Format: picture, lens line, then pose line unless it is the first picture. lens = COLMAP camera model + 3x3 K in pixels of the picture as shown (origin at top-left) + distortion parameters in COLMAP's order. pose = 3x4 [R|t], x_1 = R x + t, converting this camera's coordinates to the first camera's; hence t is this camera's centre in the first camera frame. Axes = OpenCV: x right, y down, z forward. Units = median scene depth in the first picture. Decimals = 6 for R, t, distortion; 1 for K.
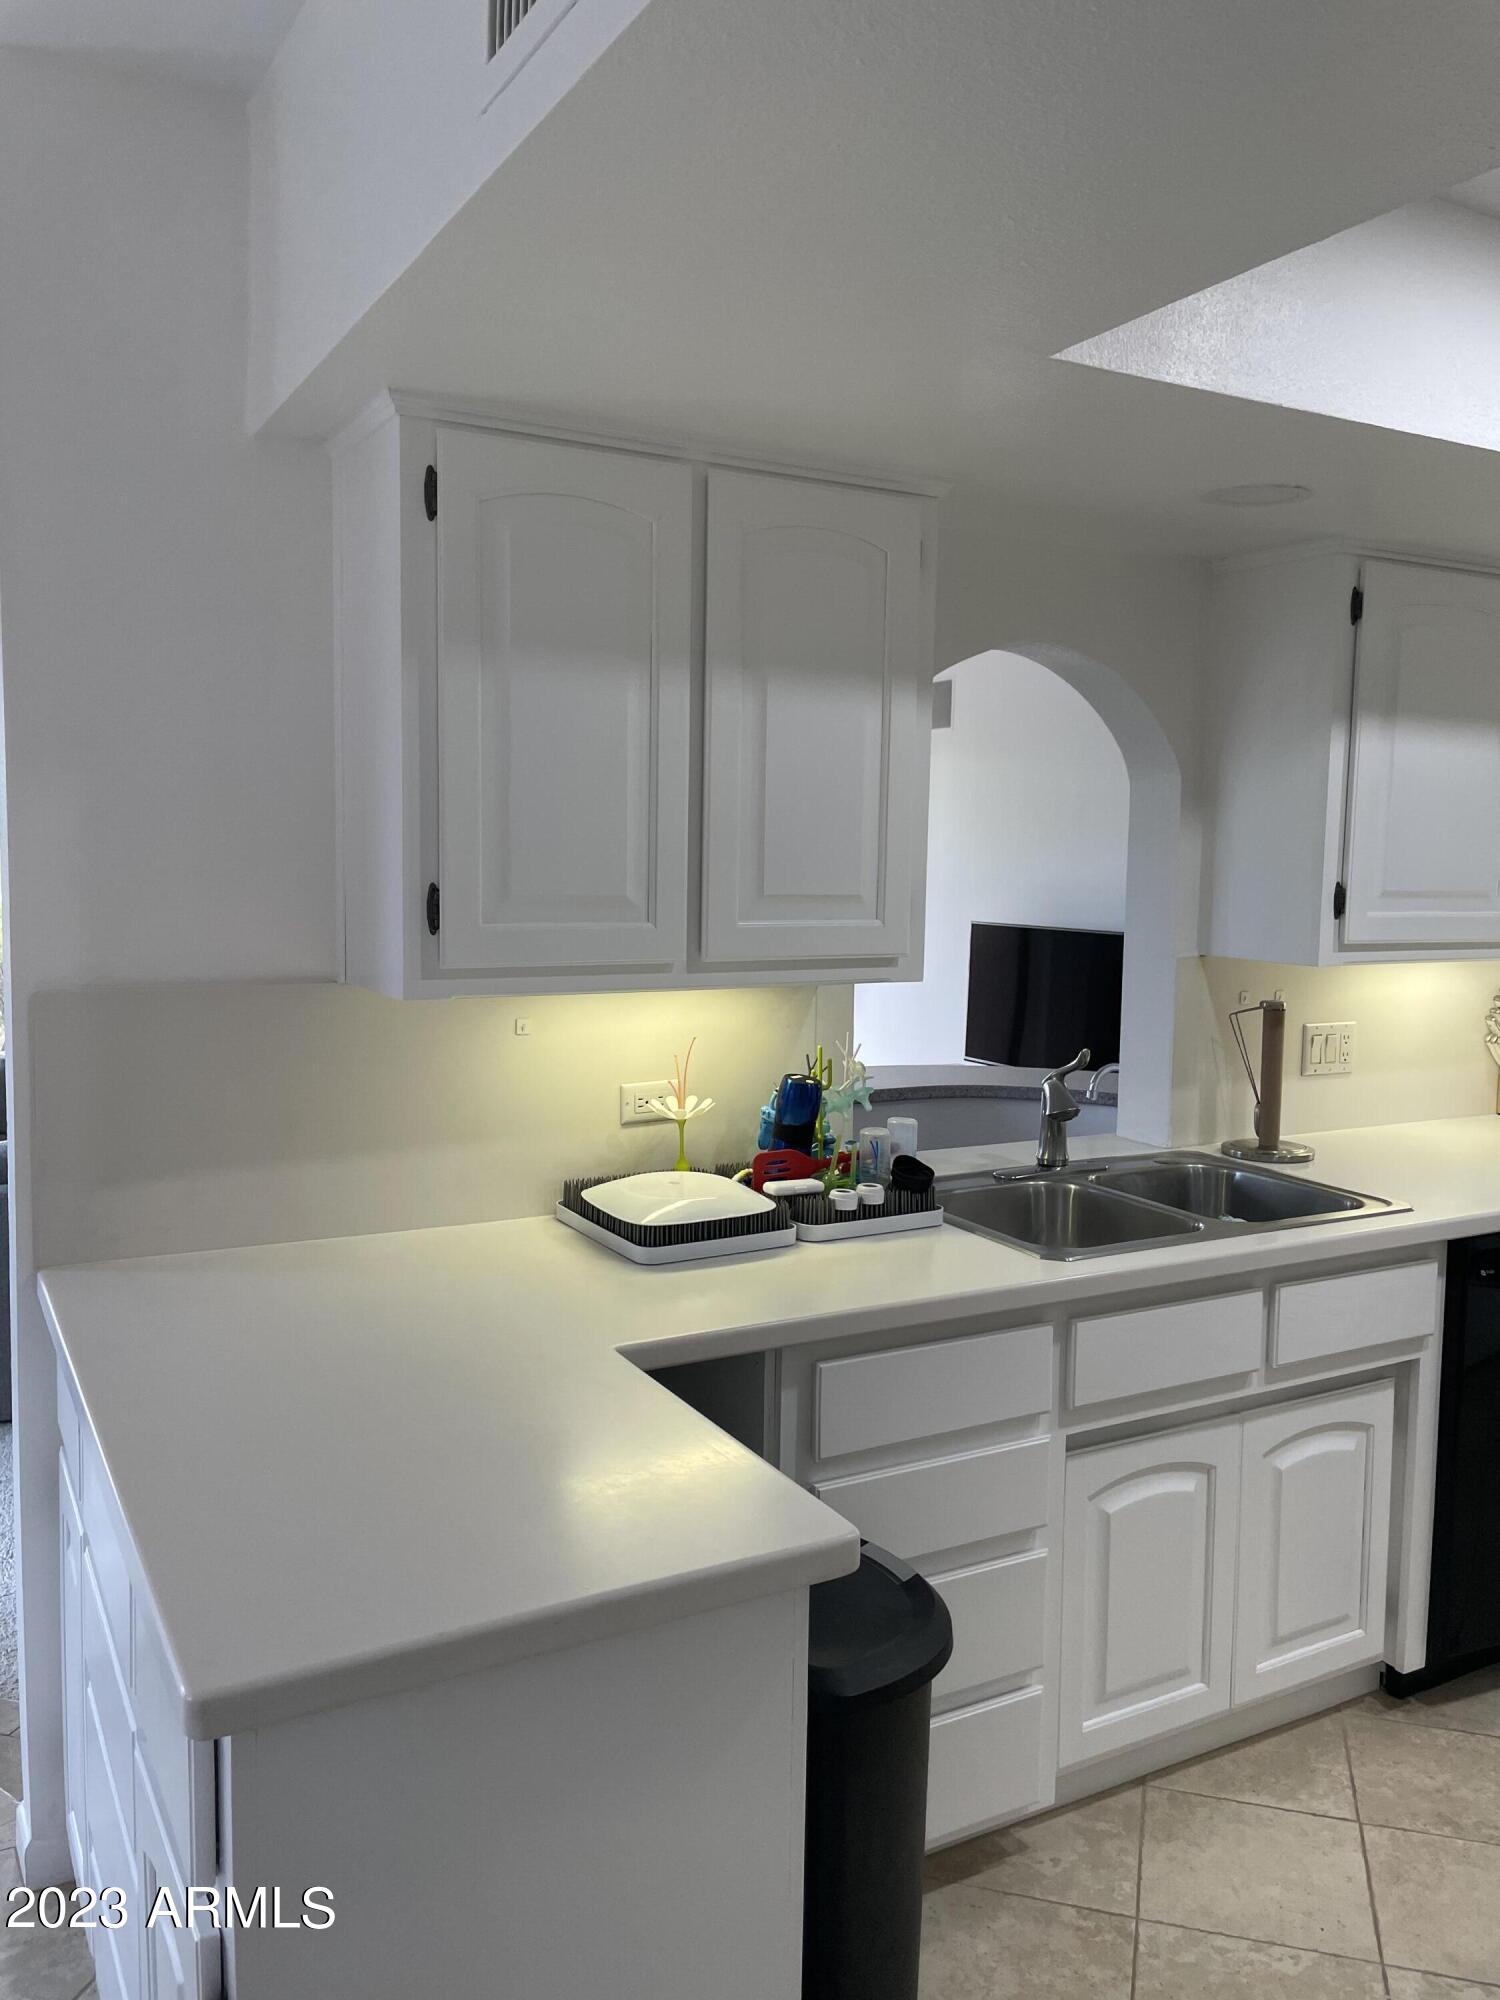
lens RADIAL K [[1525.6, 0, 720.8], [0, 1525.6, 973.5], [0, 0, 1]] dist [0.075332, -0.106911]
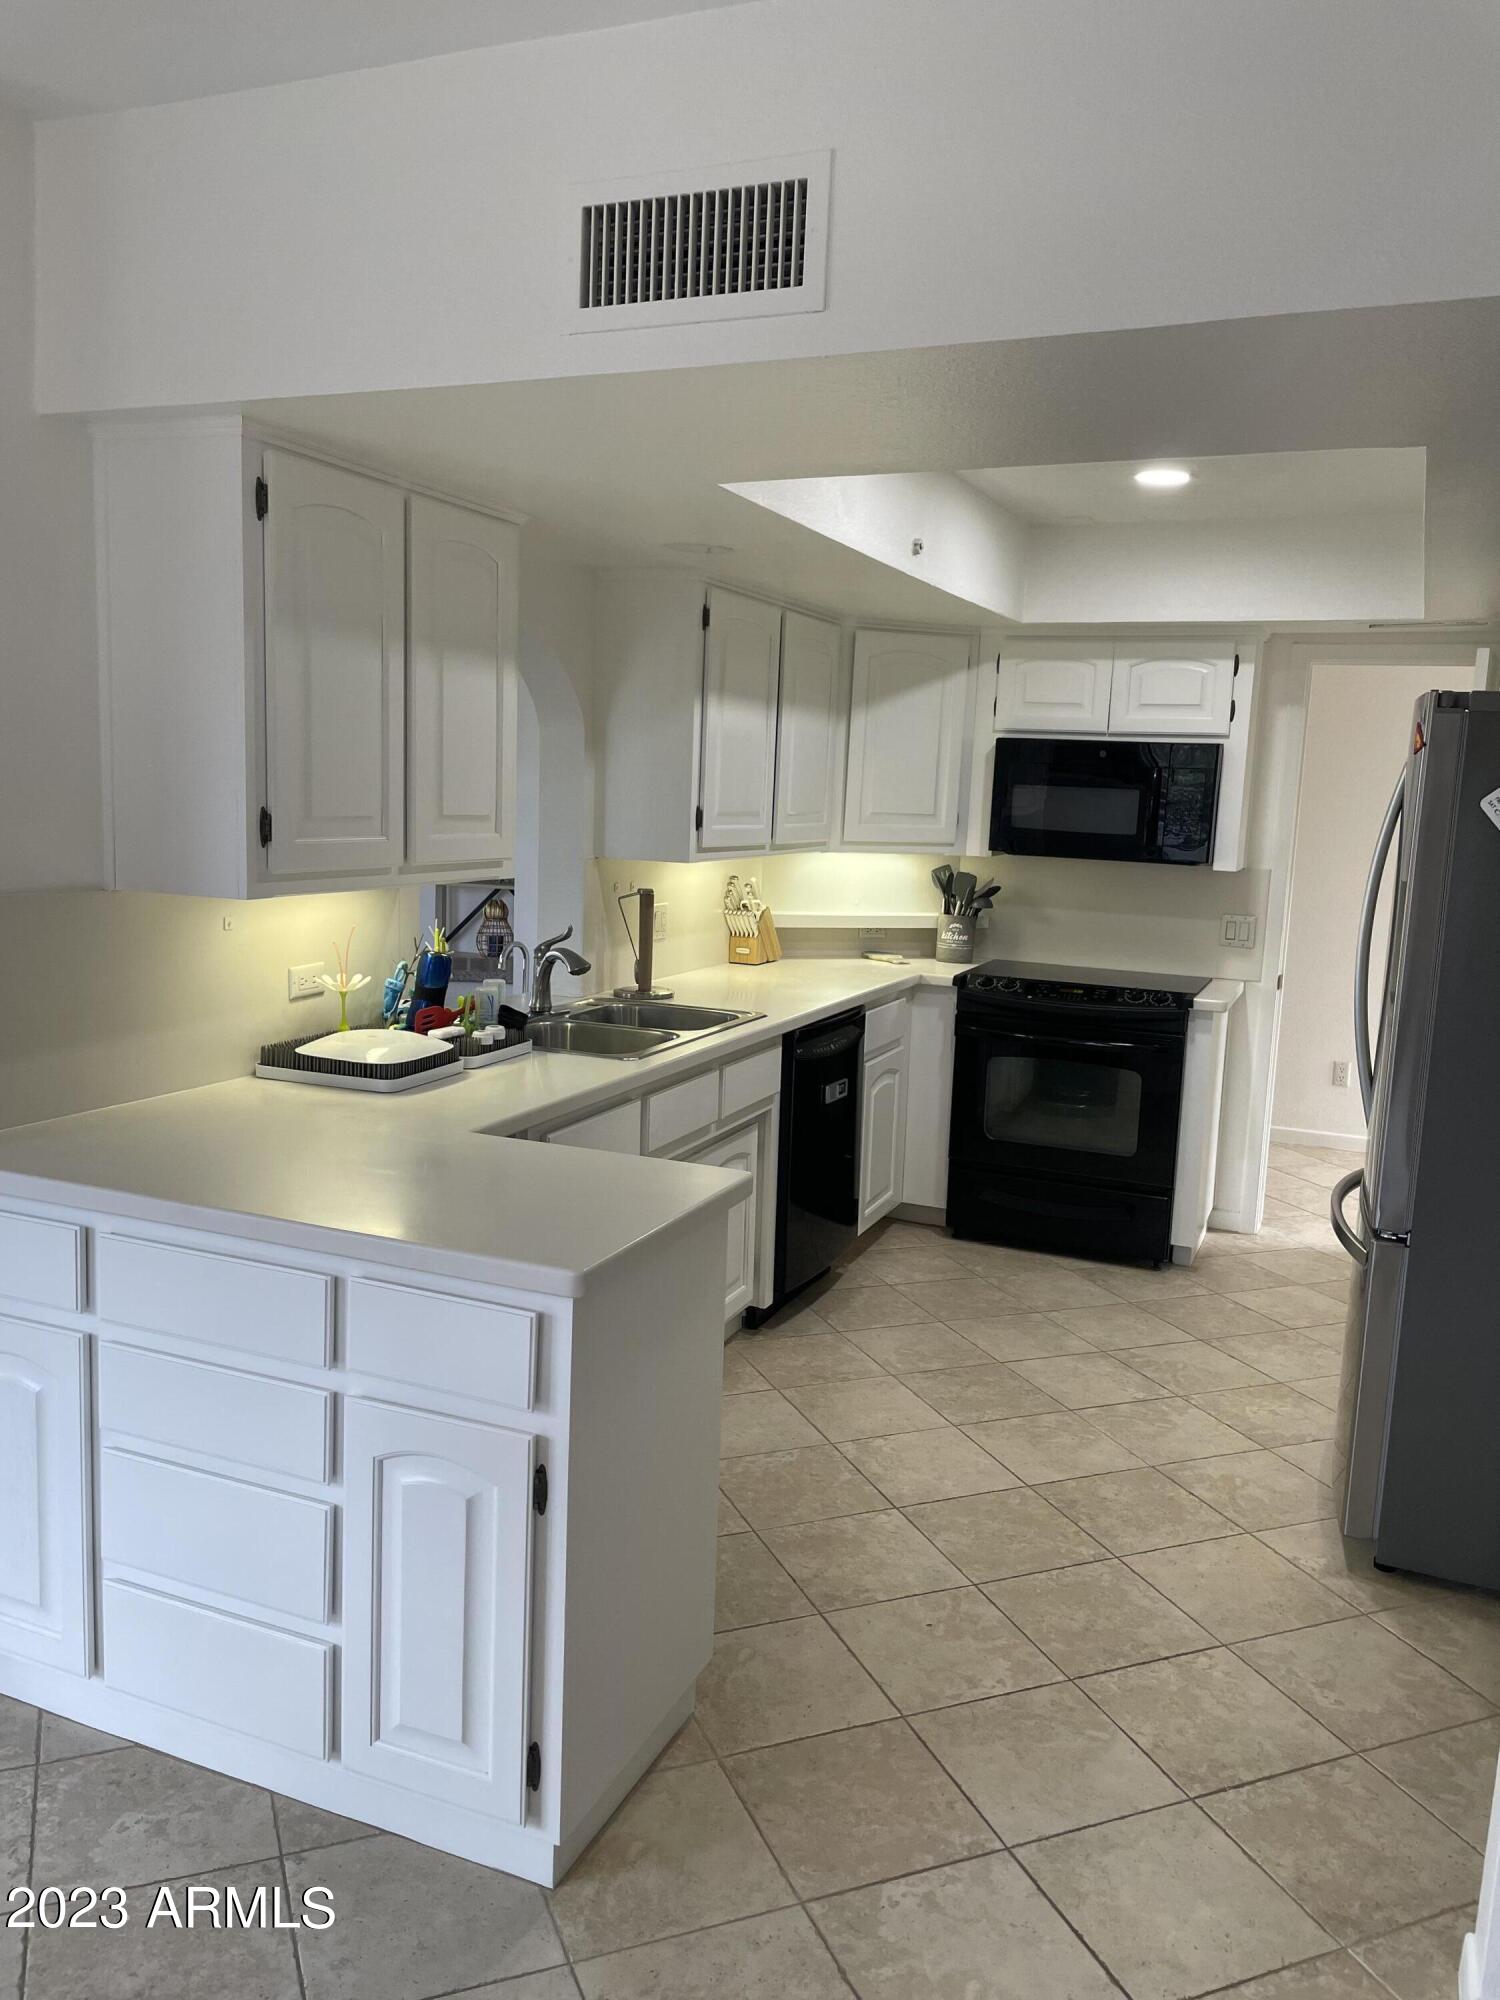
lens RADIAL K [[1525.6, 0, 745.8], [0, 1525.6, 992.6], [0, 0, 1]] dist [0.075332, -0.106911]
pose [[0.782881, -0.074060, 0.617748, -0.543727], [0.031108, 0.996308, 0.080021, 0.004264], [-0.621393, -0.043430, 0.782294, -0.209505]]
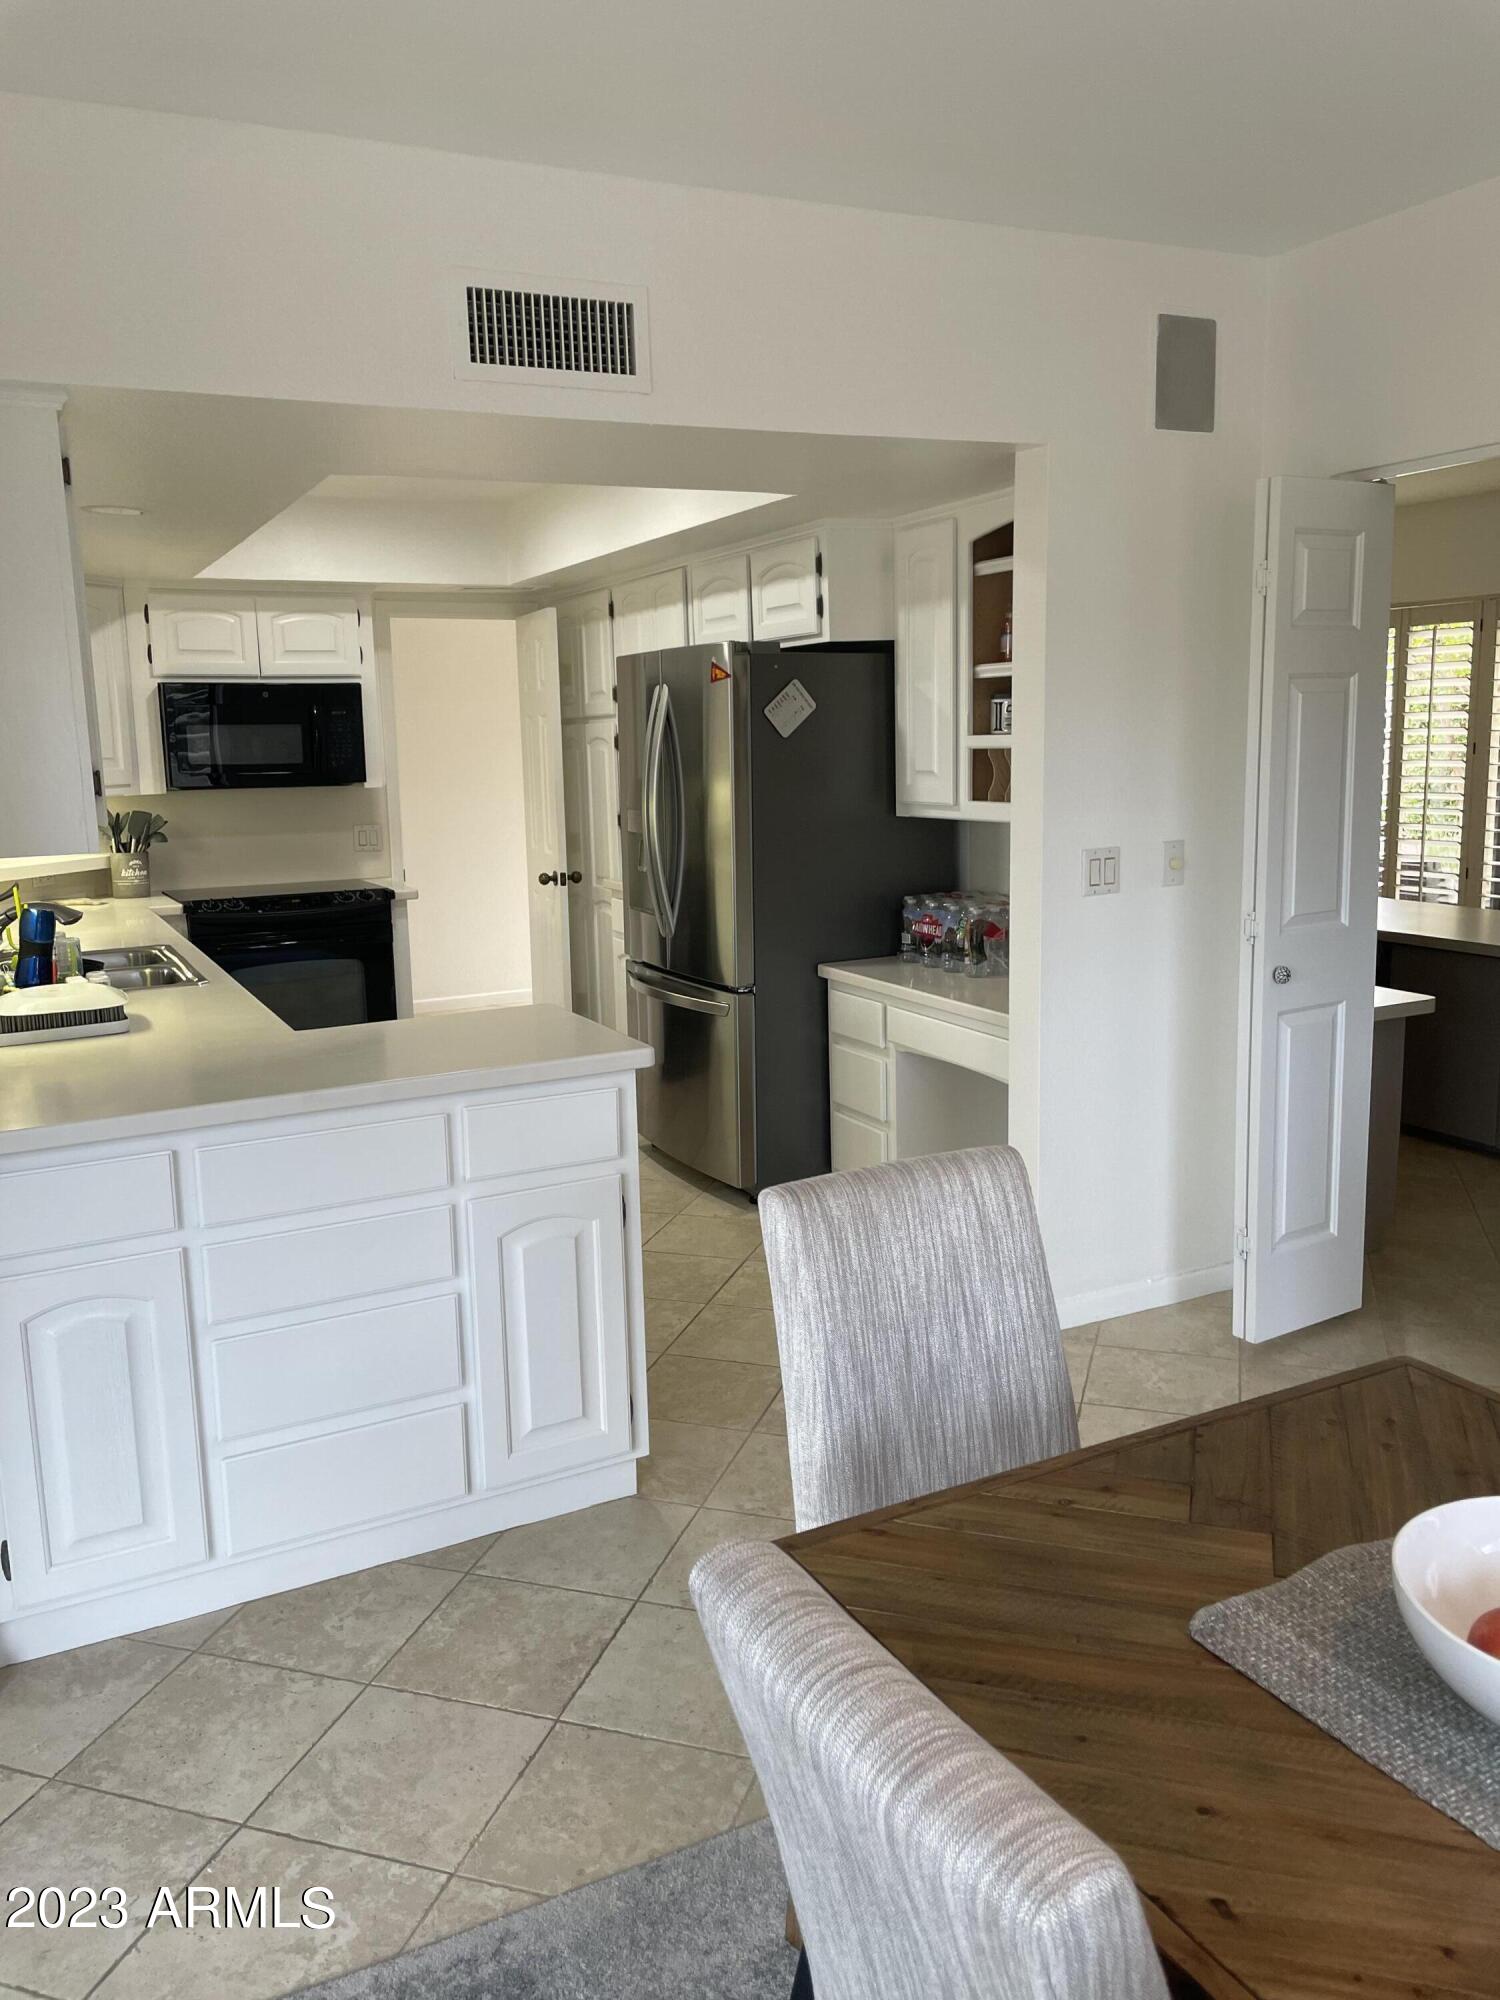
lens RADIAL K [[1525.6, 0, 730.3], [0, 1525.6, 990.1], [0, 0, 1]] dist [0.075332, -0.106911]
pose [[0.030234, -0.187535, 0.981792, -1.236637], [0.116261, 0.976234, 0.182893, -0.038782], [-0.992758, 0.108614, 0.051319, 0.313341]]
